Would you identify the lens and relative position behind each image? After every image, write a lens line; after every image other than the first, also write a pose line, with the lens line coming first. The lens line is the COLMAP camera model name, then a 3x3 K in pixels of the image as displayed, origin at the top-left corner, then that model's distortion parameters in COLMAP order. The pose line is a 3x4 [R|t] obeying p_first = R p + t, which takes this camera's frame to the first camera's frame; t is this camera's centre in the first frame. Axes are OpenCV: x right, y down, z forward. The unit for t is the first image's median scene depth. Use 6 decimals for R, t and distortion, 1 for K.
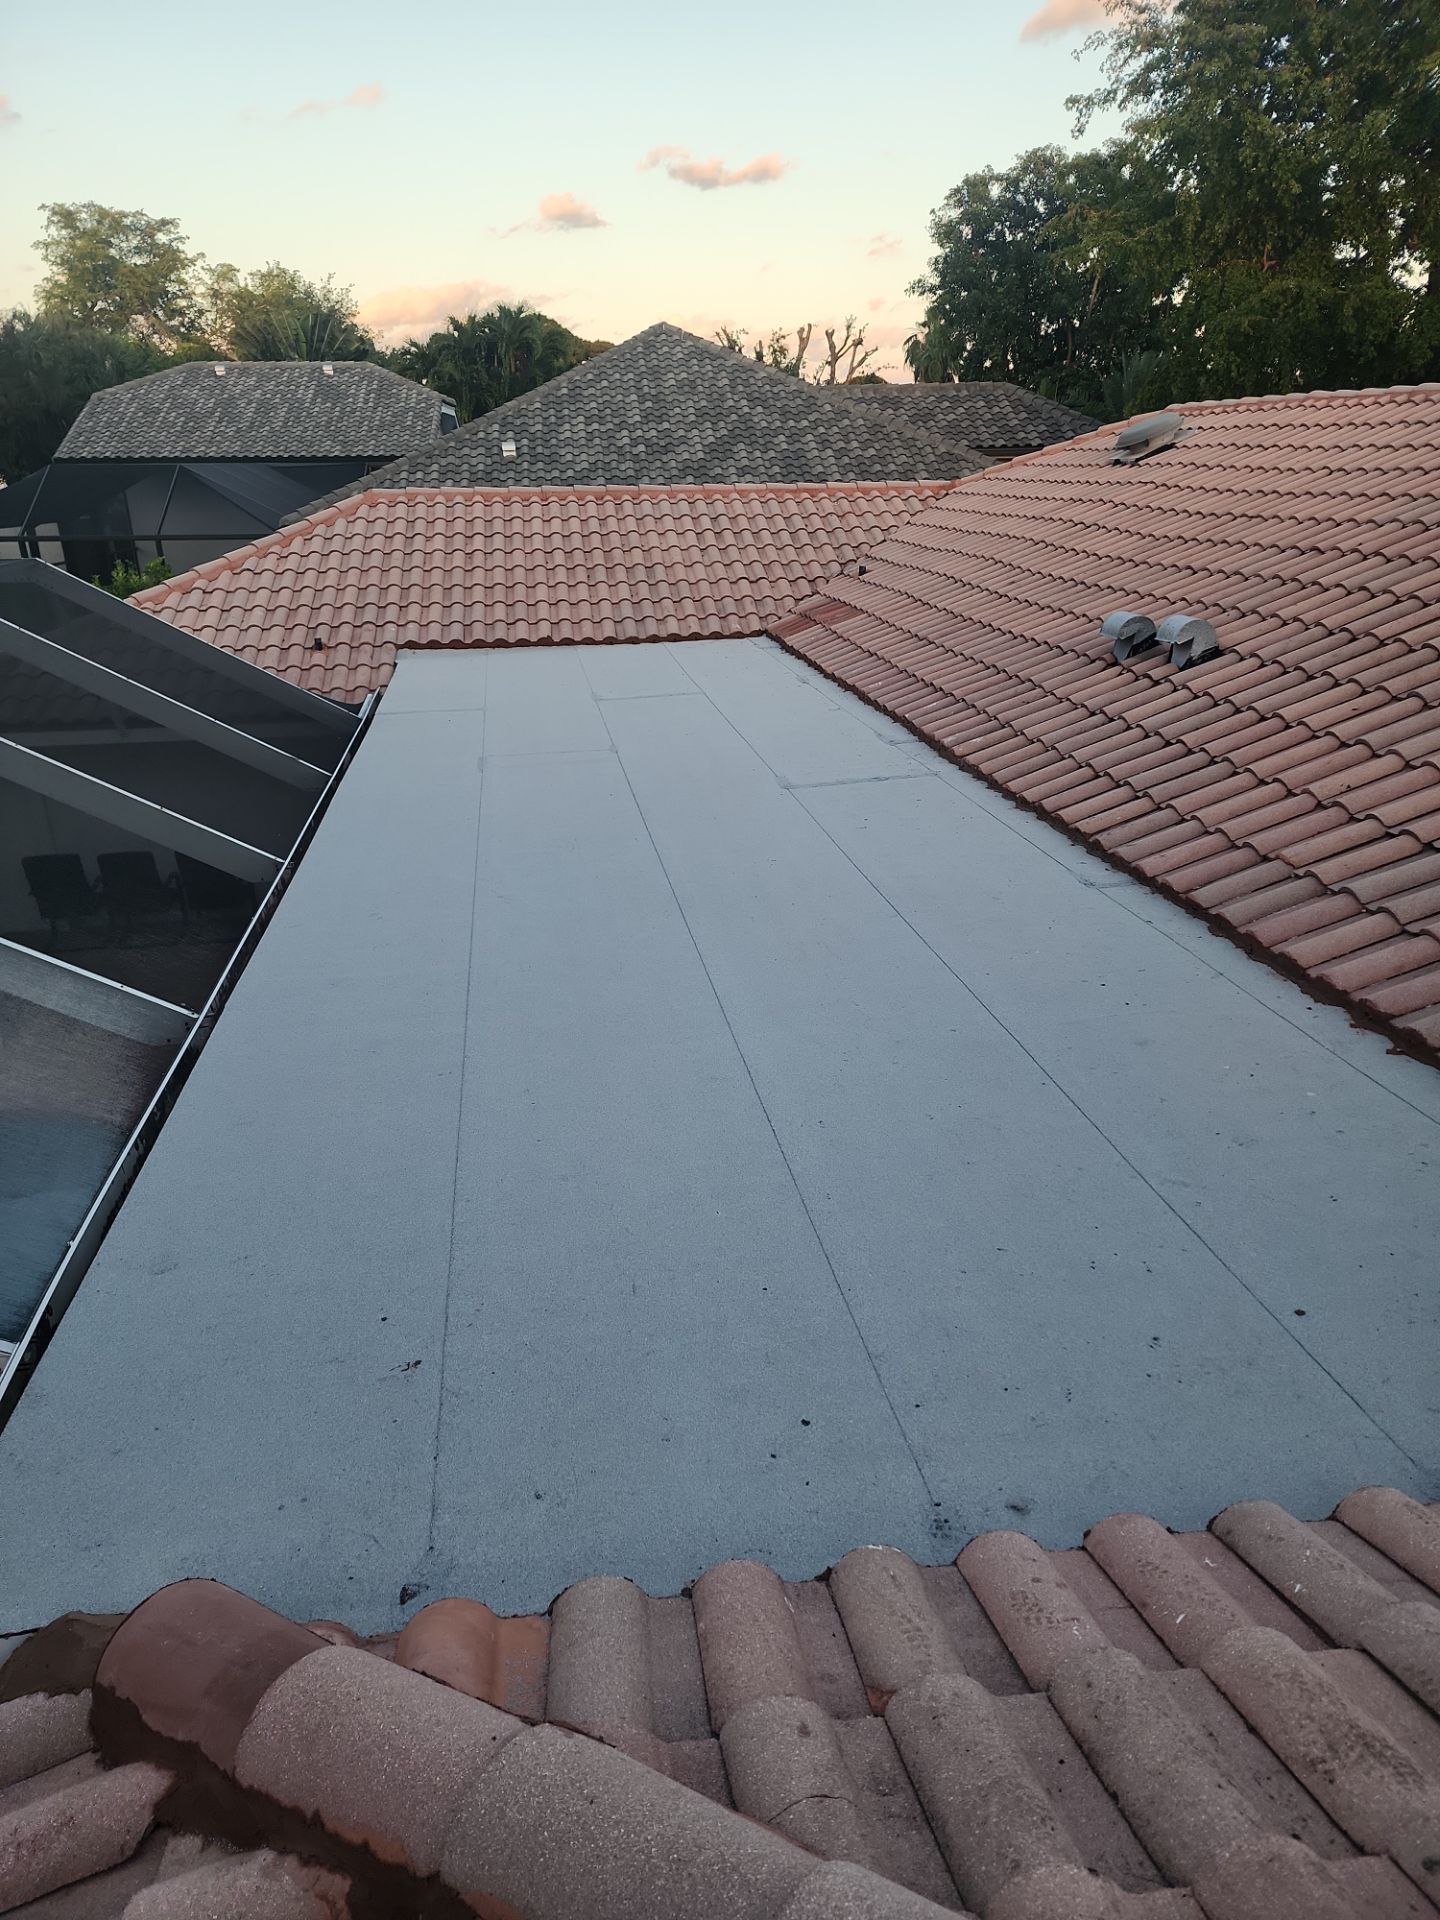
lens RADIAL K [[1287.0, 0, 714.0], [0, 1287.0, 984.6], [0, 0, 1]] dist [0.073239, -0.064723]
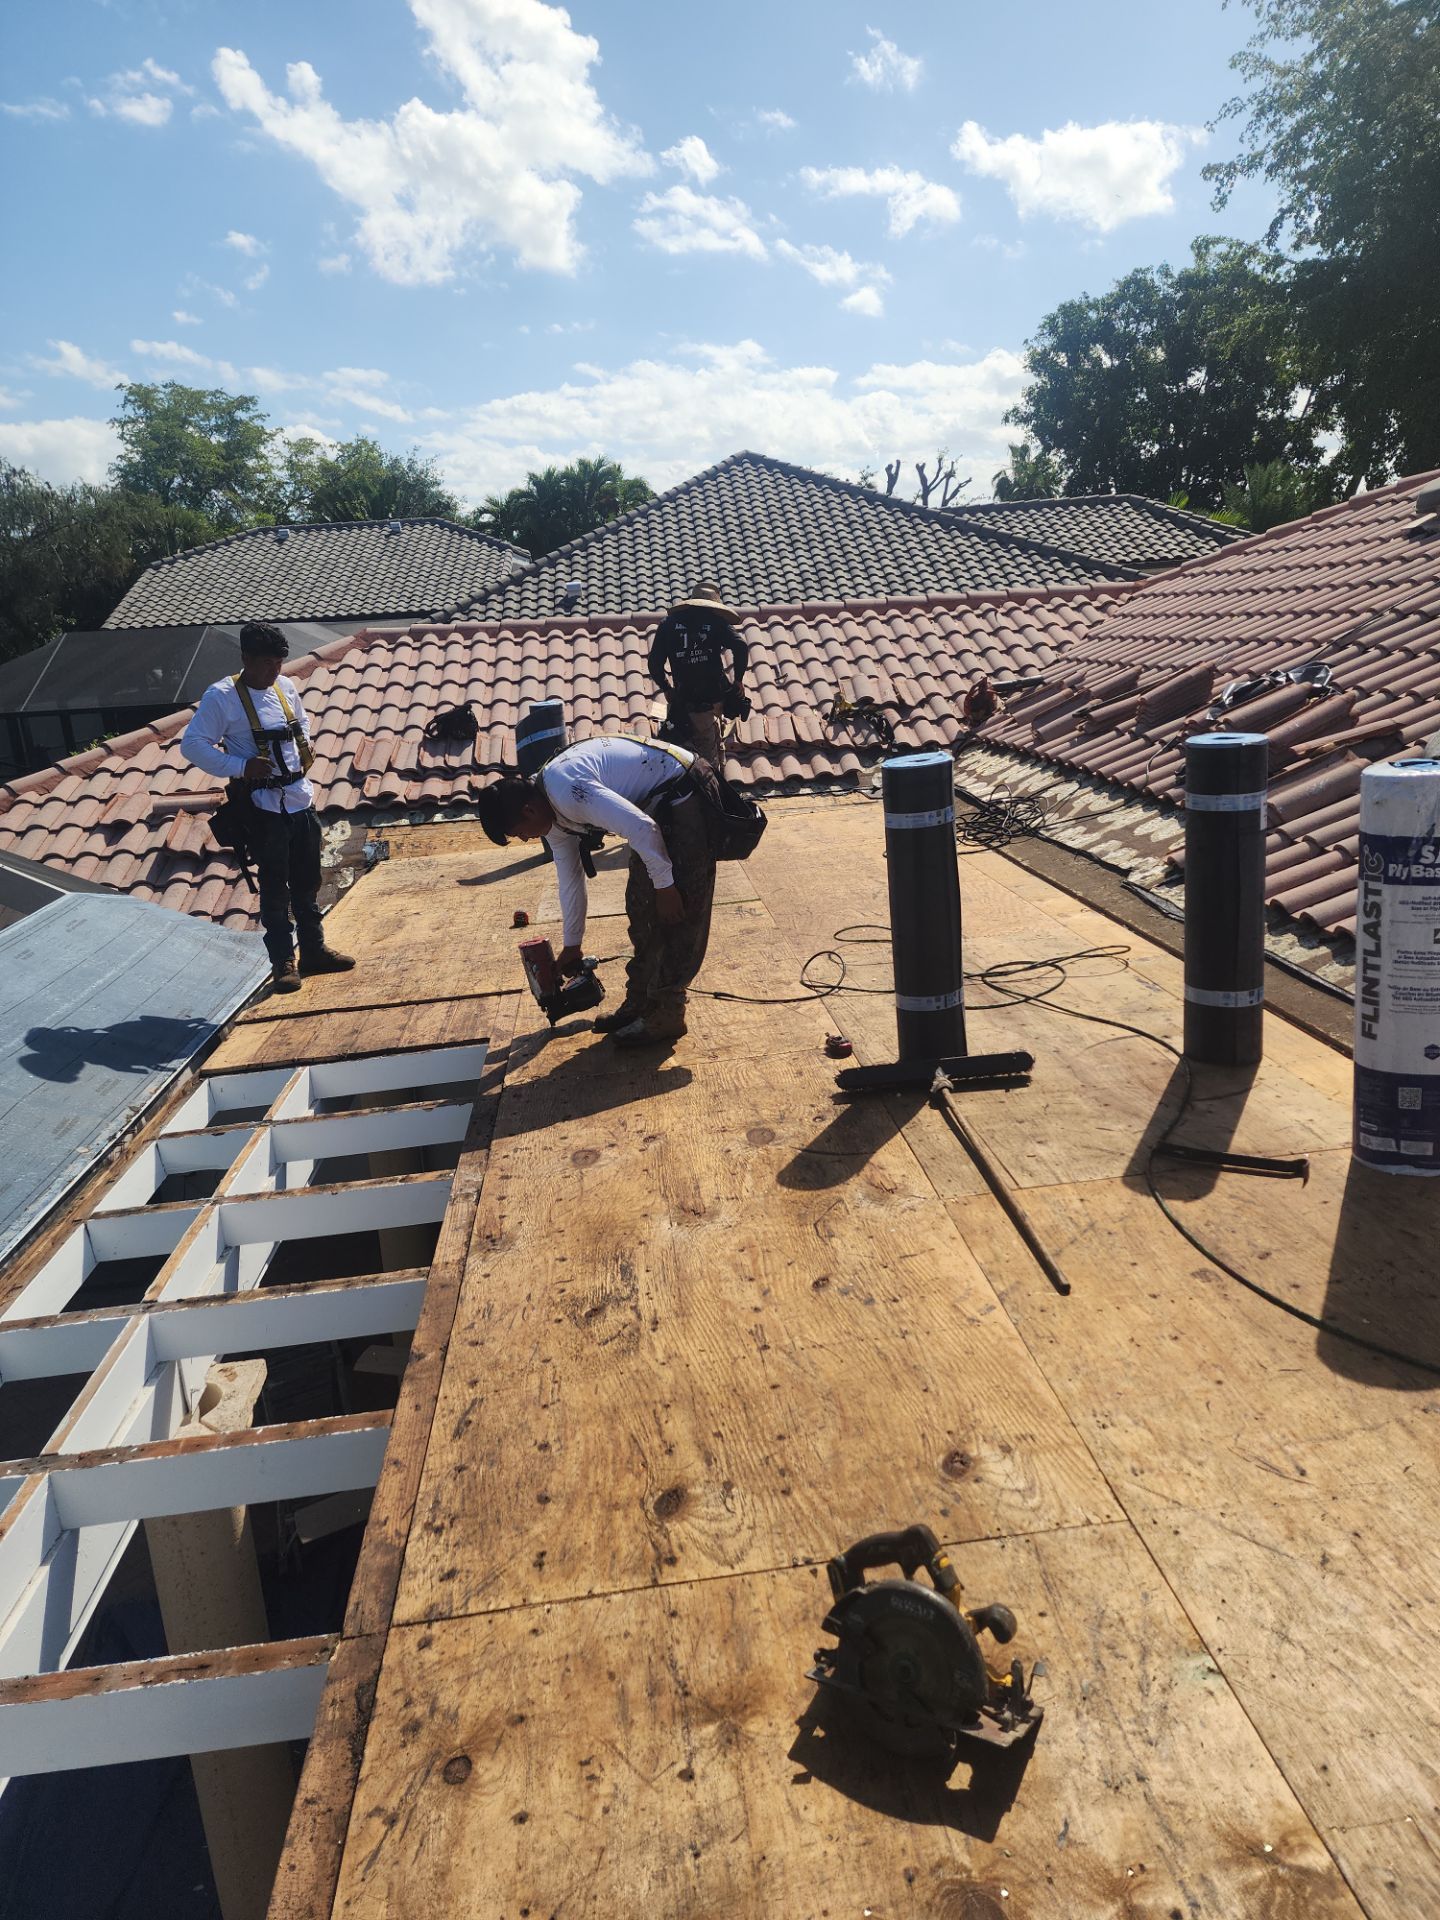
lens RADIAL K [[1280.7, 0, 720.0], [0, 1280.7, 960.0], [0, 0, 1]] dist [0.074035, -0.065653]
pose [[0.997120, -0.031754, -0.068866, -0.007643], [0.023298, 0.992466, -0.120288, -0.056552], [0.072167, 0.118338, 0.990347, 0.175759]]
